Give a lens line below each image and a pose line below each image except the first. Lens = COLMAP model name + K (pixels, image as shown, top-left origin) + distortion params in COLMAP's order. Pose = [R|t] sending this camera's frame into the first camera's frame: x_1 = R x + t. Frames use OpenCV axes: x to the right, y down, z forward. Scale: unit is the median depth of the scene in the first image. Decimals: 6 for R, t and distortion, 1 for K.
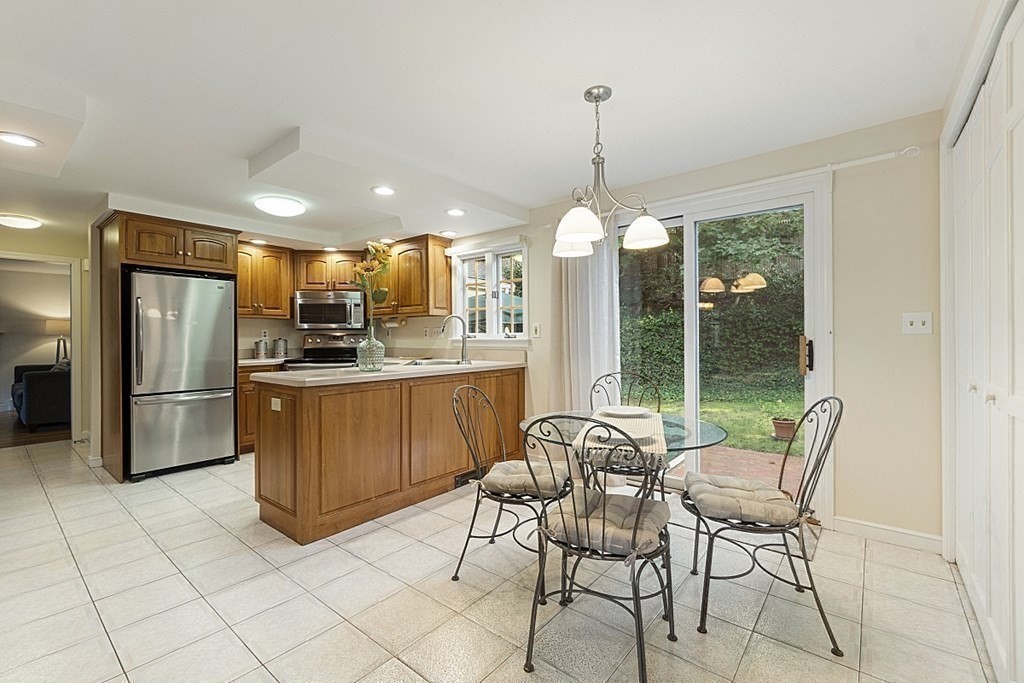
lens RADIAL K [[447.0, 0, 512.4], [0, 447.0, 338.2], [0, 0, 1]] dist [-0.012183, -0.000289]
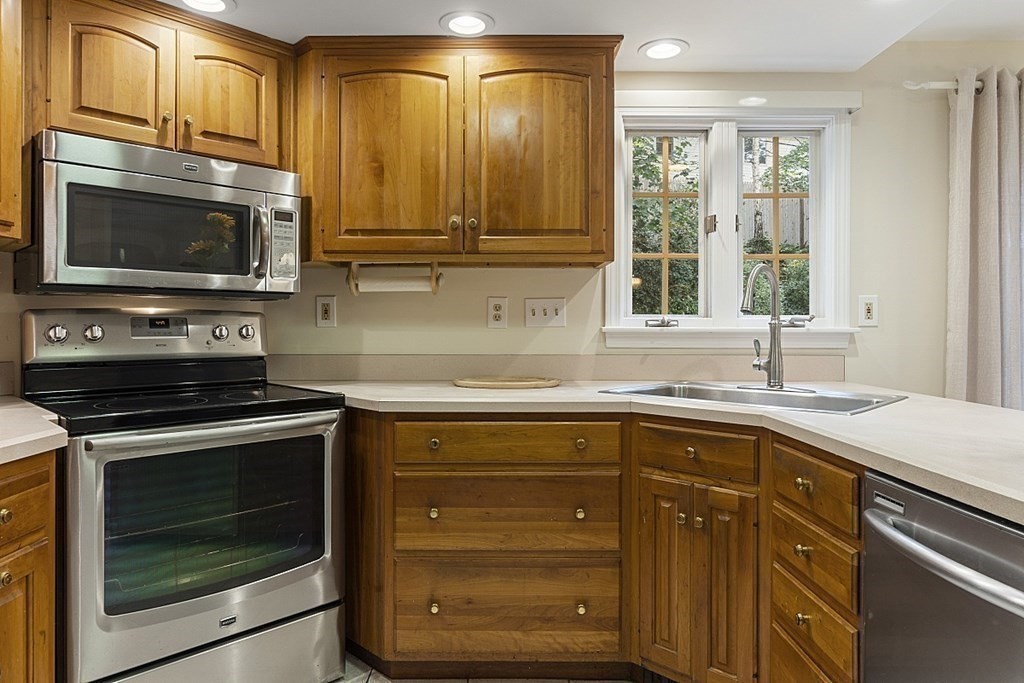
lens RADIAL K [[660.2, 0, 507.6], [0, 660.2, 326.5], [0, 0, 1]] dist [-0.000365, -0.000150]
pose [[0.773963, 0.004600, 0.633214, -0.586584], [-0.004751, 0.999988, -0.001457, 0.001043], [-0.633213, -0.001881, 0.773976, 0.638121]]
